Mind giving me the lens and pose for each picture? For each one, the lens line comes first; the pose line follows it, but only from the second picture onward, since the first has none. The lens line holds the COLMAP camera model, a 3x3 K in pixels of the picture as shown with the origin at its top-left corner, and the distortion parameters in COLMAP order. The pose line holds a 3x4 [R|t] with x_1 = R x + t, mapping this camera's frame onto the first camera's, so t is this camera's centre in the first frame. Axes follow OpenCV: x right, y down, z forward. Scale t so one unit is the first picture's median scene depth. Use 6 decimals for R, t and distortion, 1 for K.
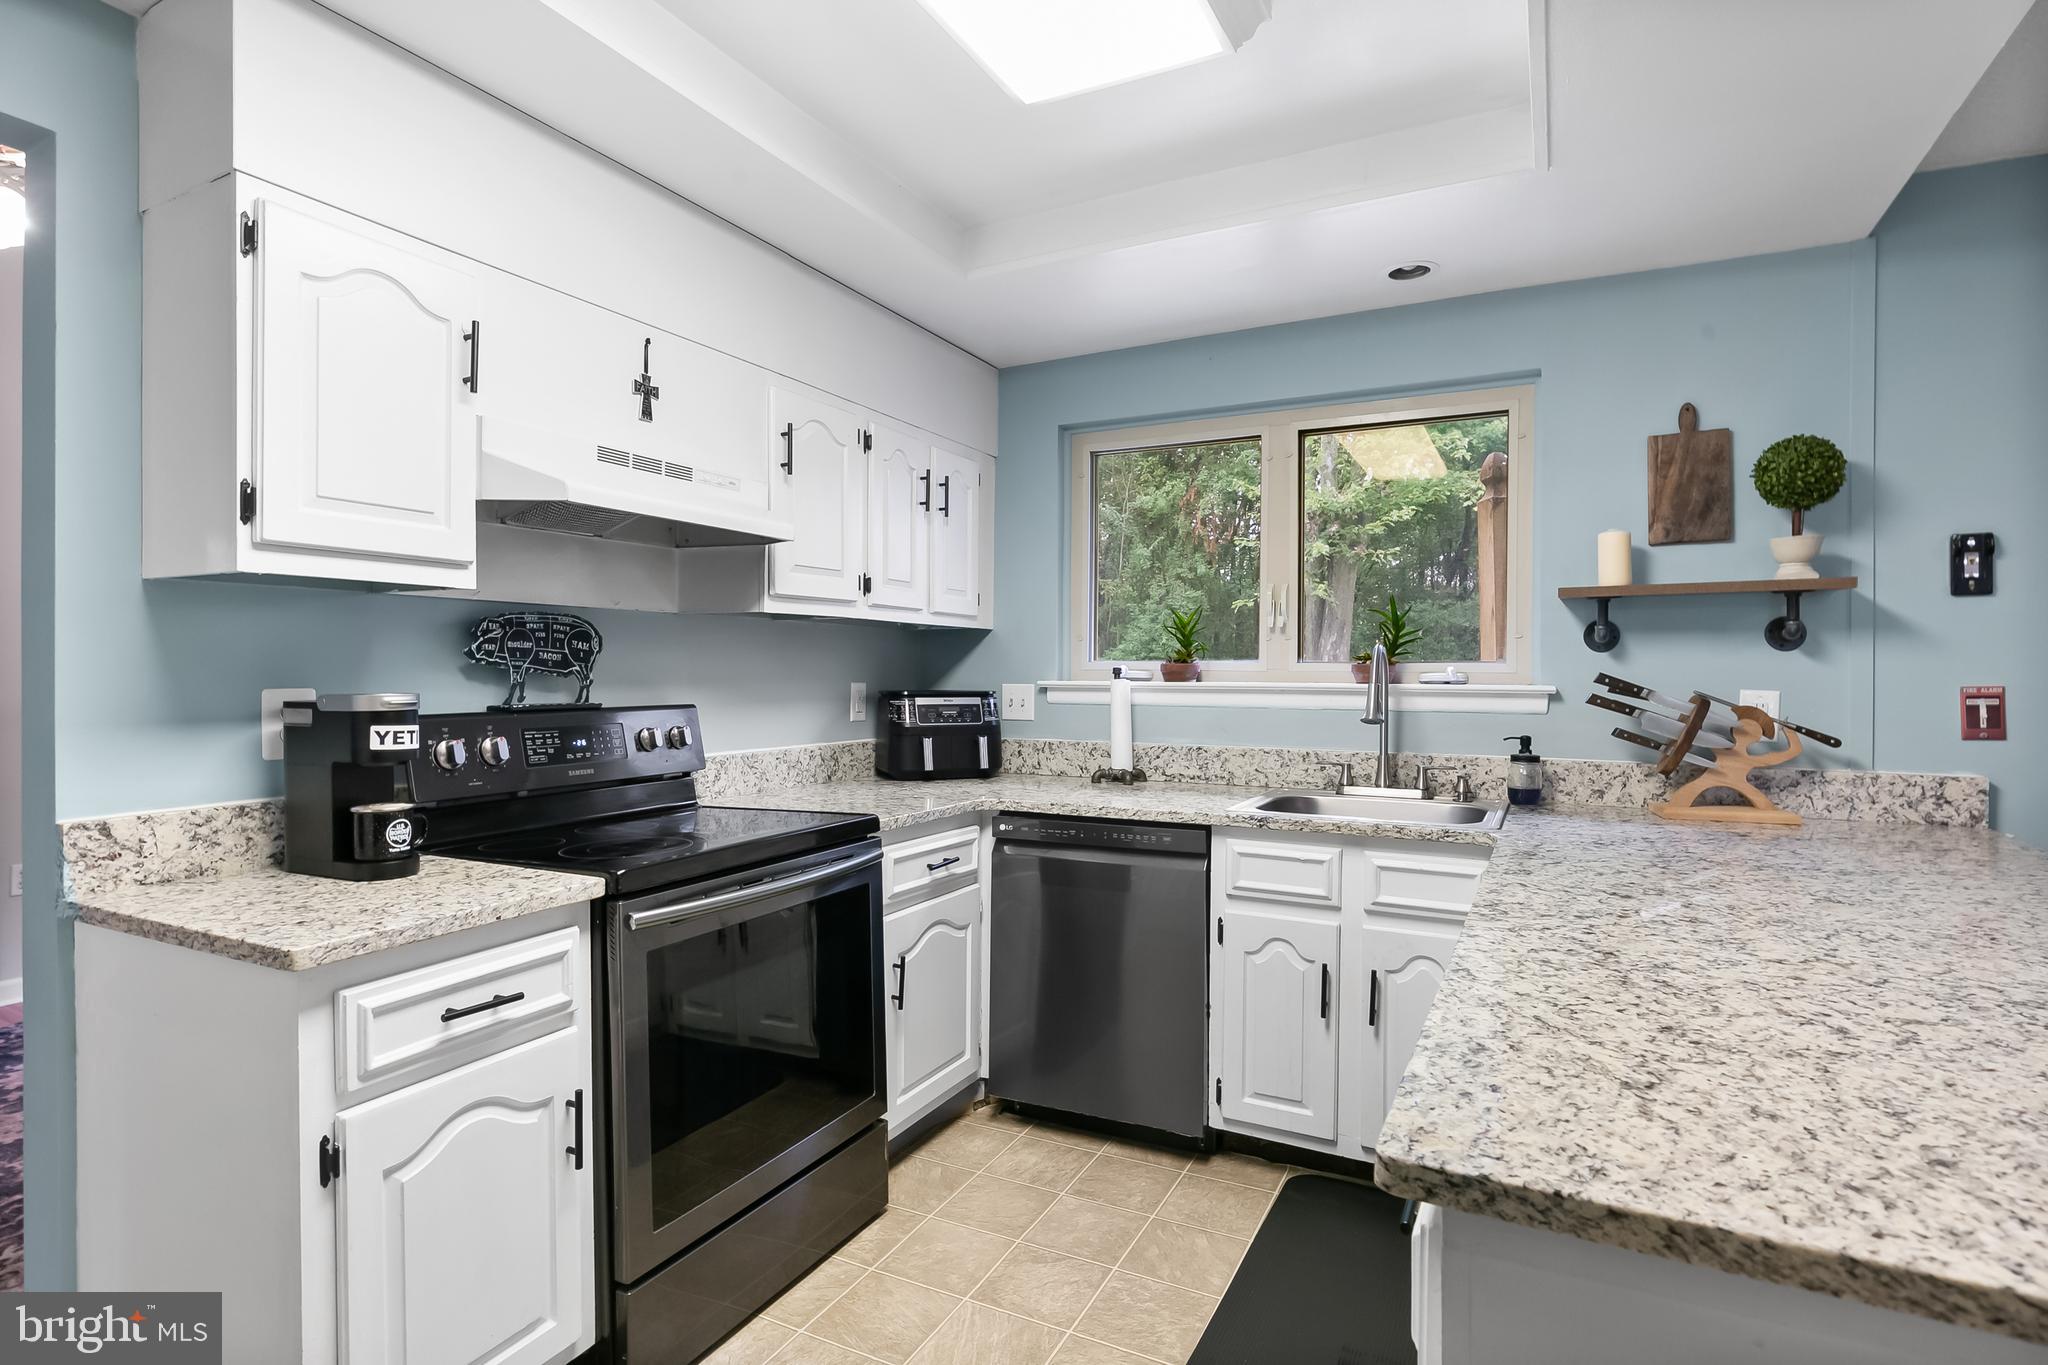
lens RADIAL K [[1024.6, 0, 1057.6], [0, 1024.6, 677.7], [0, 0, 1]] dist [-0.003642, 0.001123]
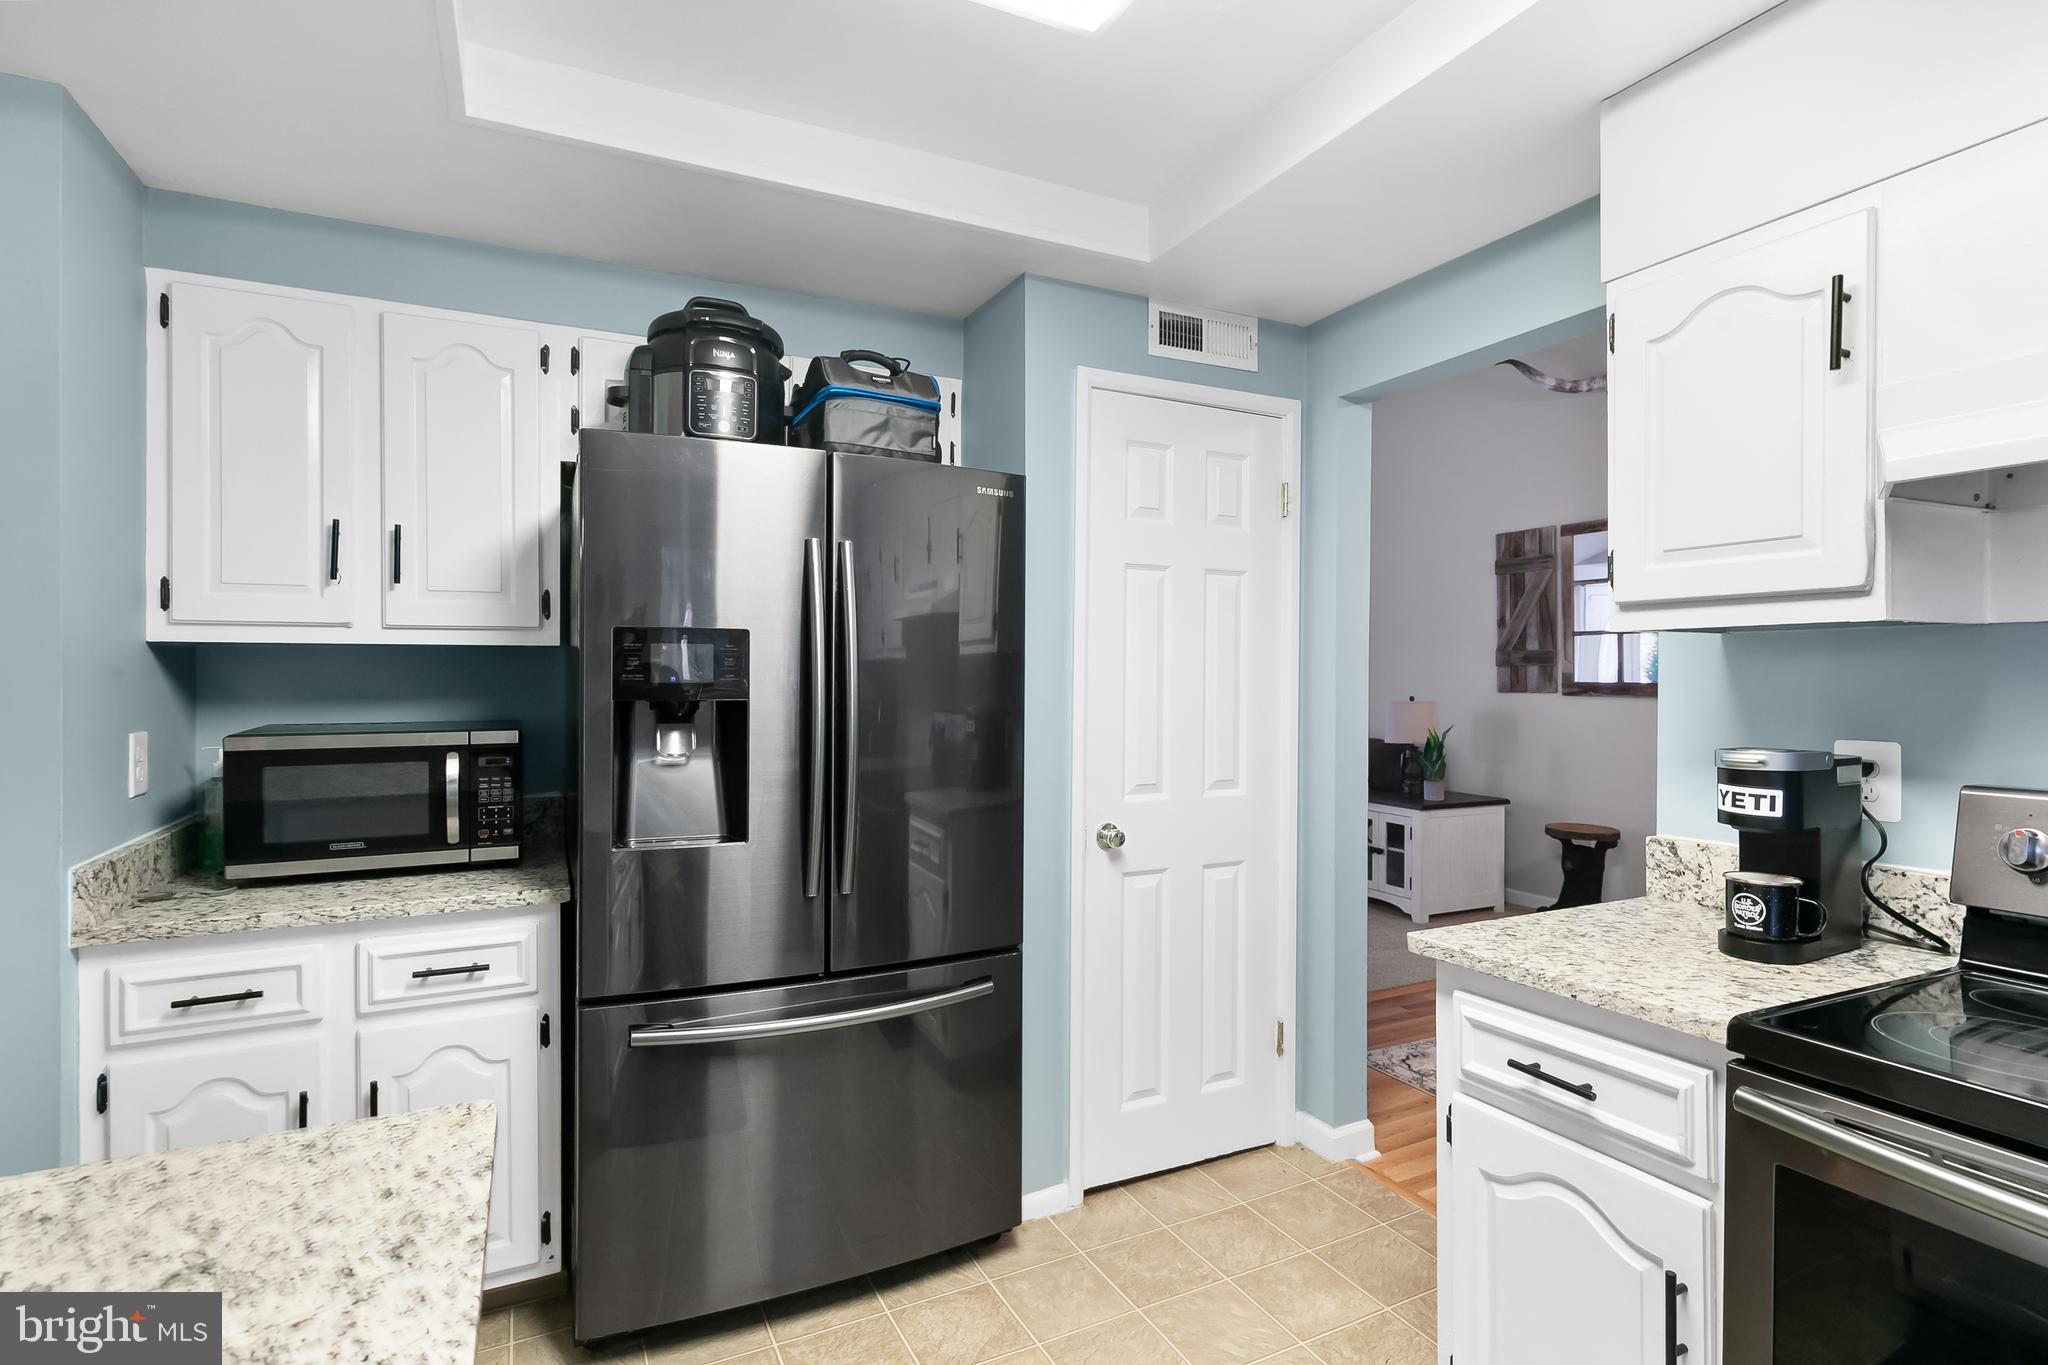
lens RADIAL K [[981.8, 0, 1023.1], [0, 981.8, 676.3], [0, 0, 1]] dist [-0.002183, -0.000772]
pose [[-0.605282, -0.003031, -0.796005, 0.279221], [-0.006489, 0.999978, 0.001127, -0.031357], [0.795985, 0.005848, -0.605289, 0.692508]]
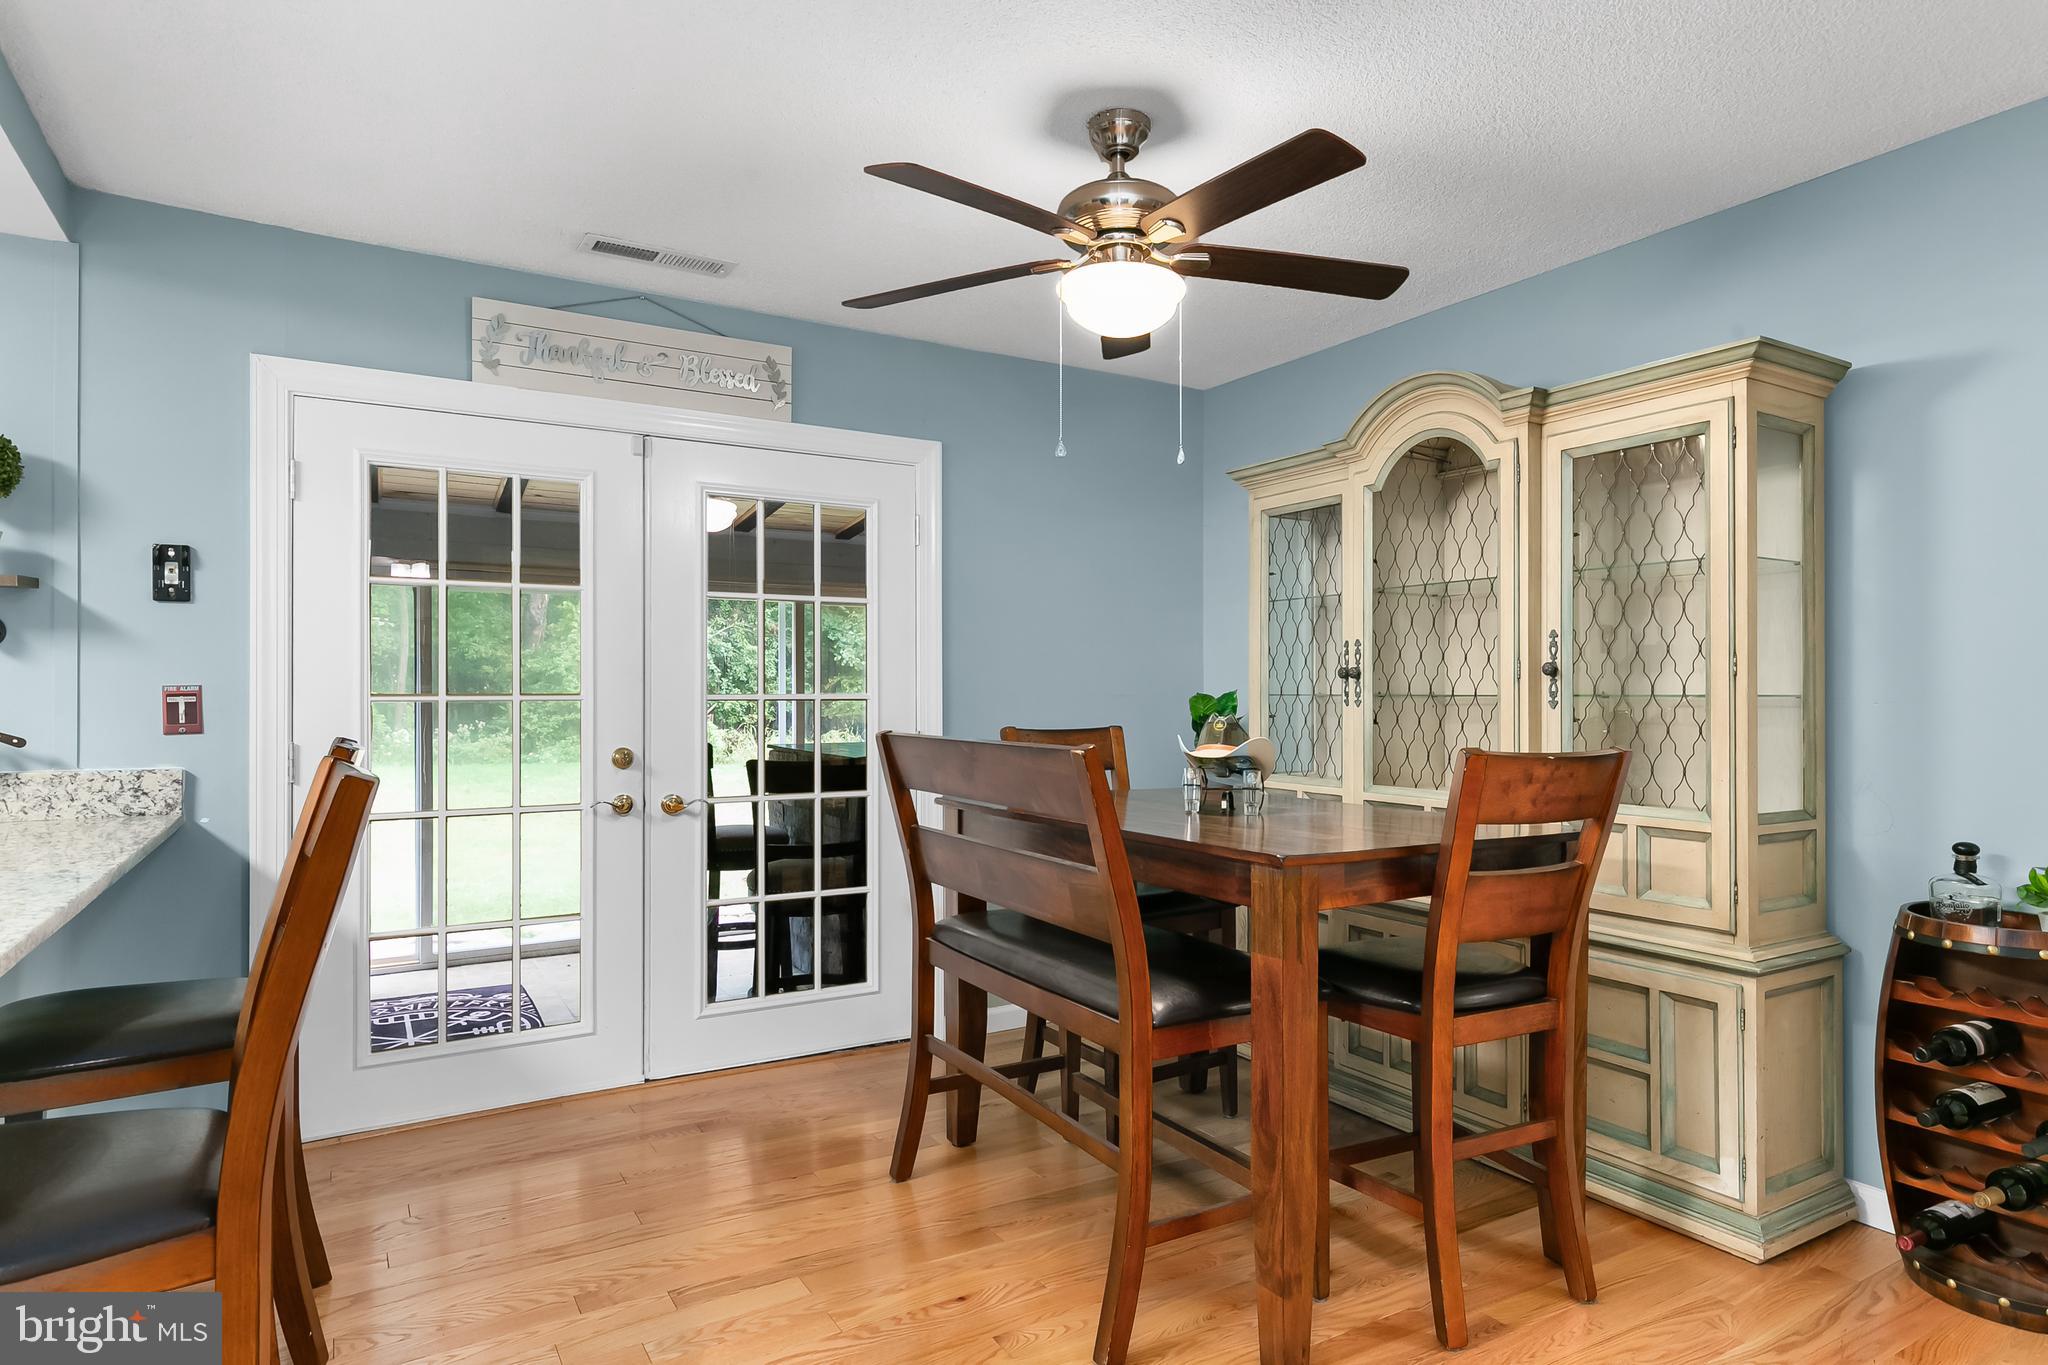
lens RADIAL K [[1132.0, 0, 1051.6], [0, 1132.0, 690.7], [0, 0, 1]] dist [-0.002616, 0.000351]
pose [[0.521137, -0.001703, 0.853471, 0.348071], [0.009474, 0.999948, -0.003790, 0.027107], [-0.853421, 0.010061, 0.521126, -0.412590]]
